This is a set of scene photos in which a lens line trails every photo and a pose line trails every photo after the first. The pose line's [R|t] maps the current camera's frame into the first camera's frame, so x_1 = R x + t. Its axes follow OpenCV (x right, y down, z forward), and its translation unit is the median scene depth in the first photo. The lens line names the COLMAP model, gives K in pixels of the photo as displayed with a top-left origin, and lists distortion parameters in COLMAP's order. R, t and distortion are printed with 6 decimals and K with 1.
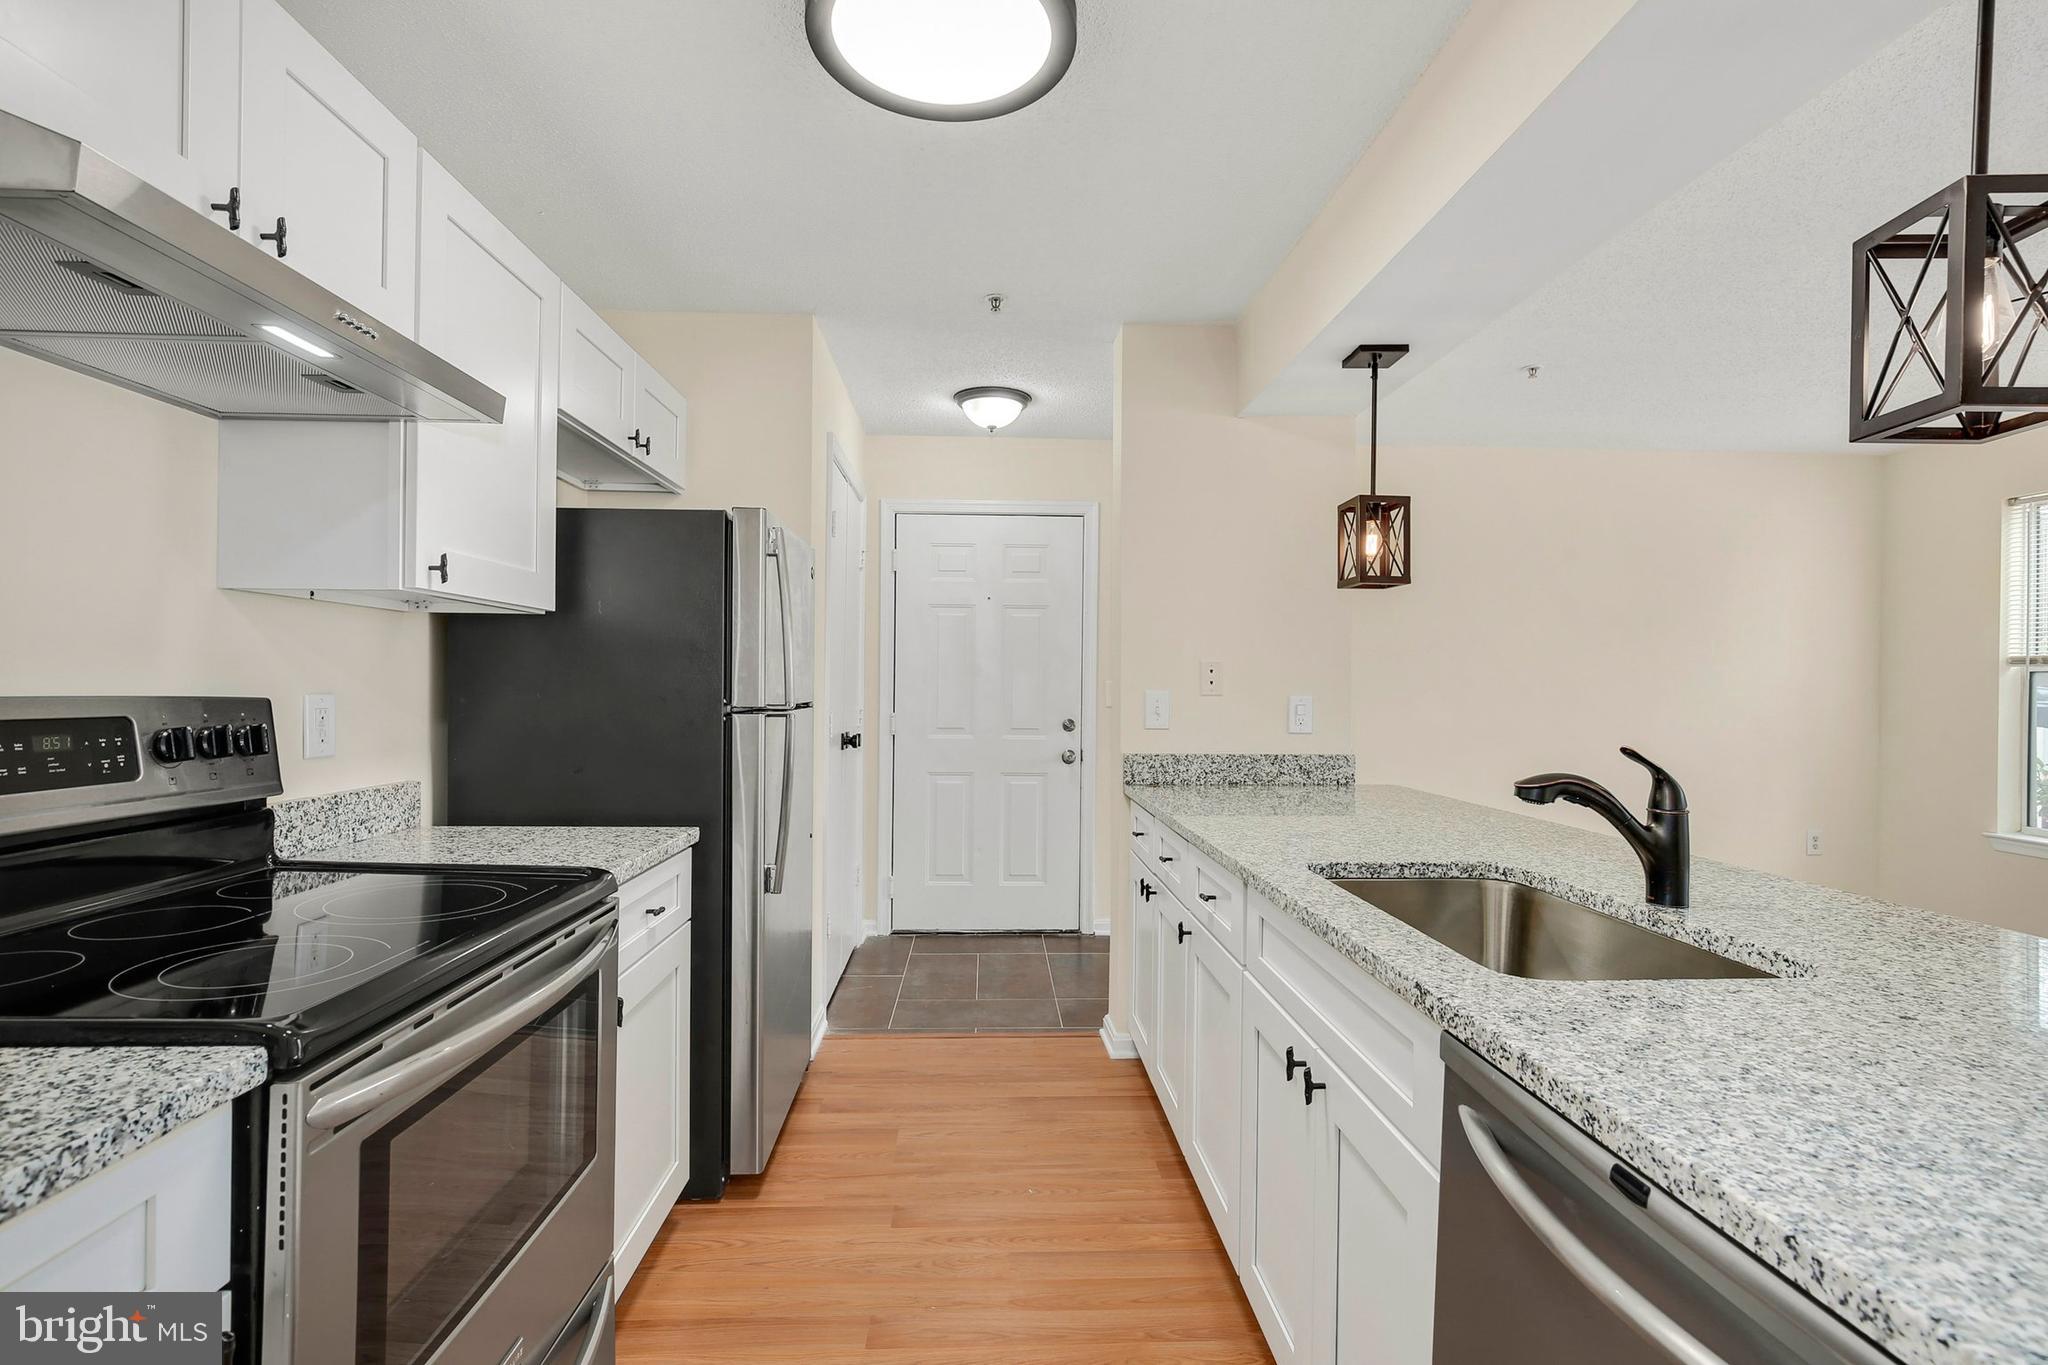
lens RADIAL K [[953.2, 0, 1020.4], [0, 953.2, 687.6], [0, 0, 1]] dist [-0.021800, 0.005812]
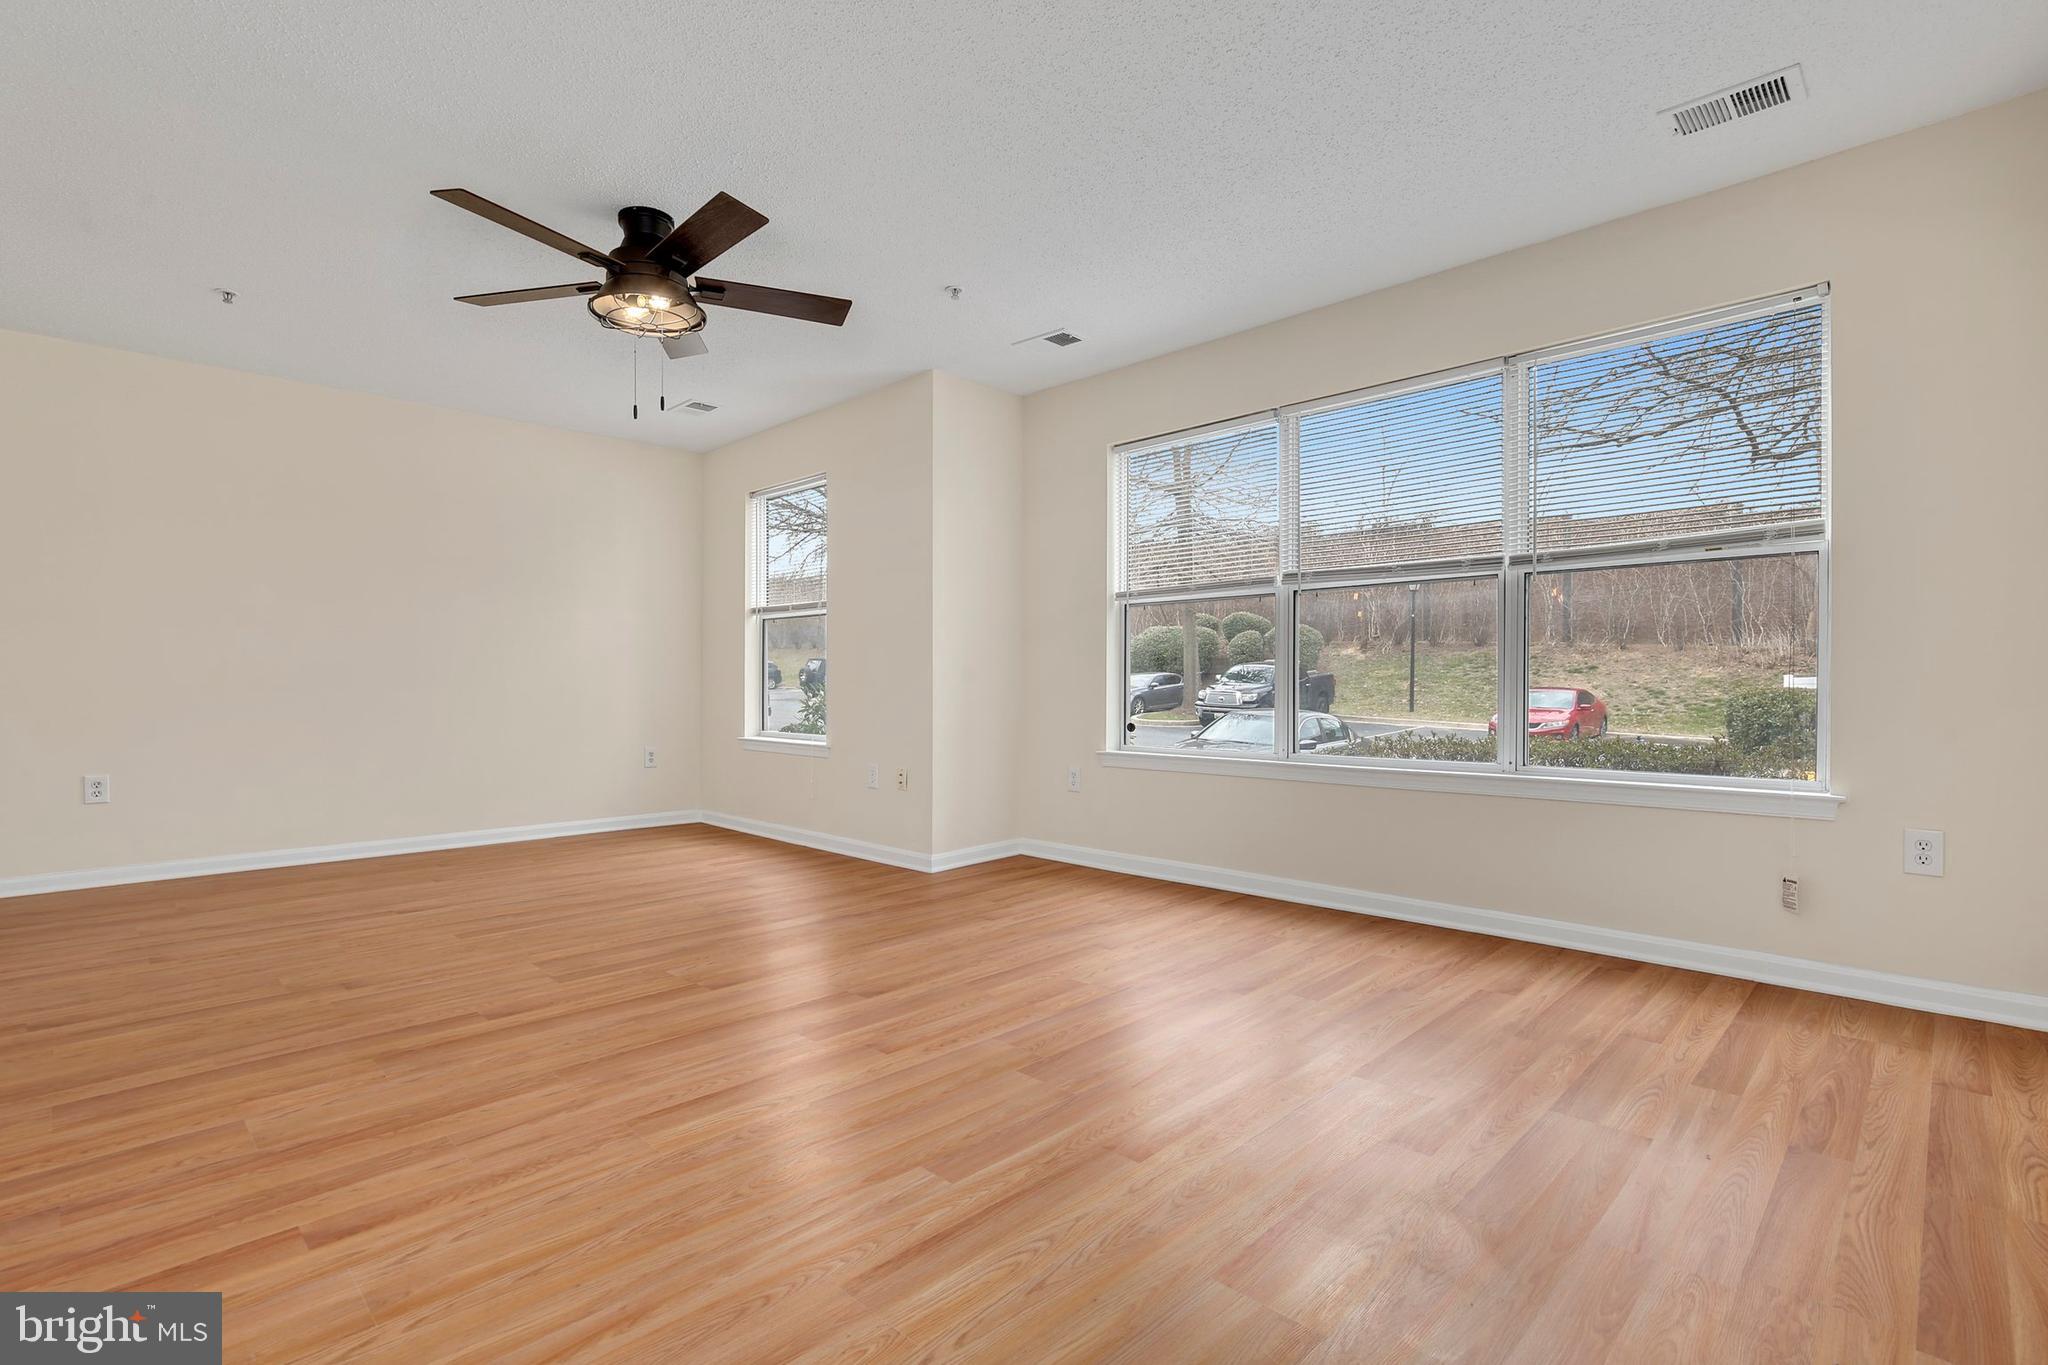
lens RADIAL K [[953.2, 0, 1004.7], [0, 953.2, 686.3], [0, 0, 1]] dist [-0.021800, 0.005812]
pose [[0.739289, -0.008382, 0.673336, 0.747075], [0.008723, 0.999958, 0.002870, 0.156077], [-0.673332, 0.003752, 0.739331, -0.530616]]
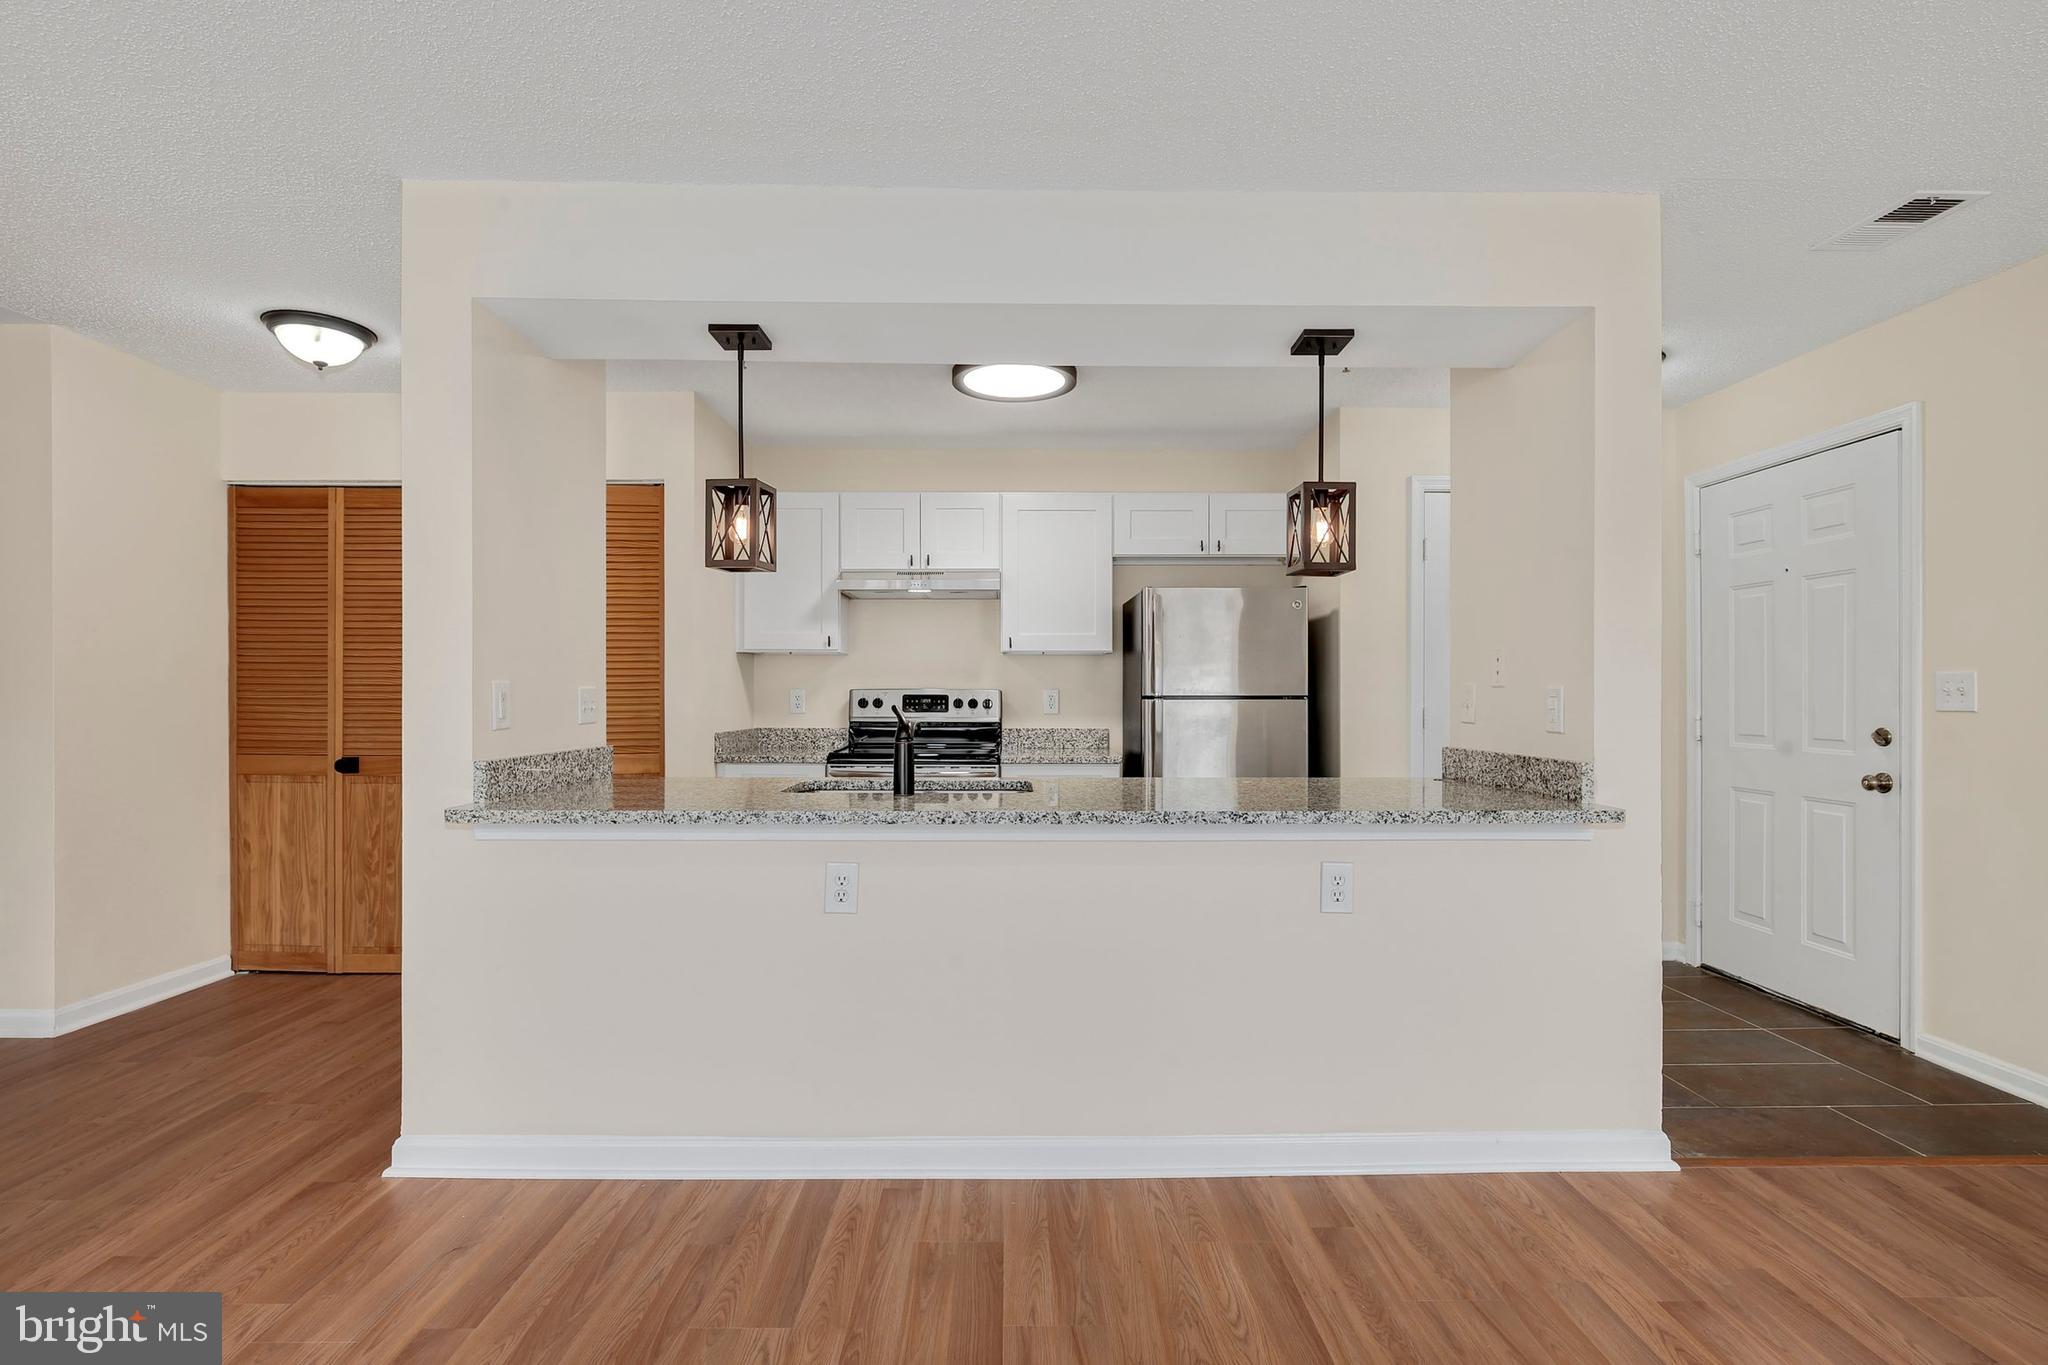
lens RADIAL K [[953.2, 0, 1022.7], [0, 953.2, 693.1], [0, 0, 1]] dist [-0.021800, 0.005812]
pose [[-0.033114, -0.011220, -0.999389, 1.603524], [-0.005037, 0.999926, -0.011059, 0.037897], [0.999439, 0.004668, -0.033168, 0.839543]]
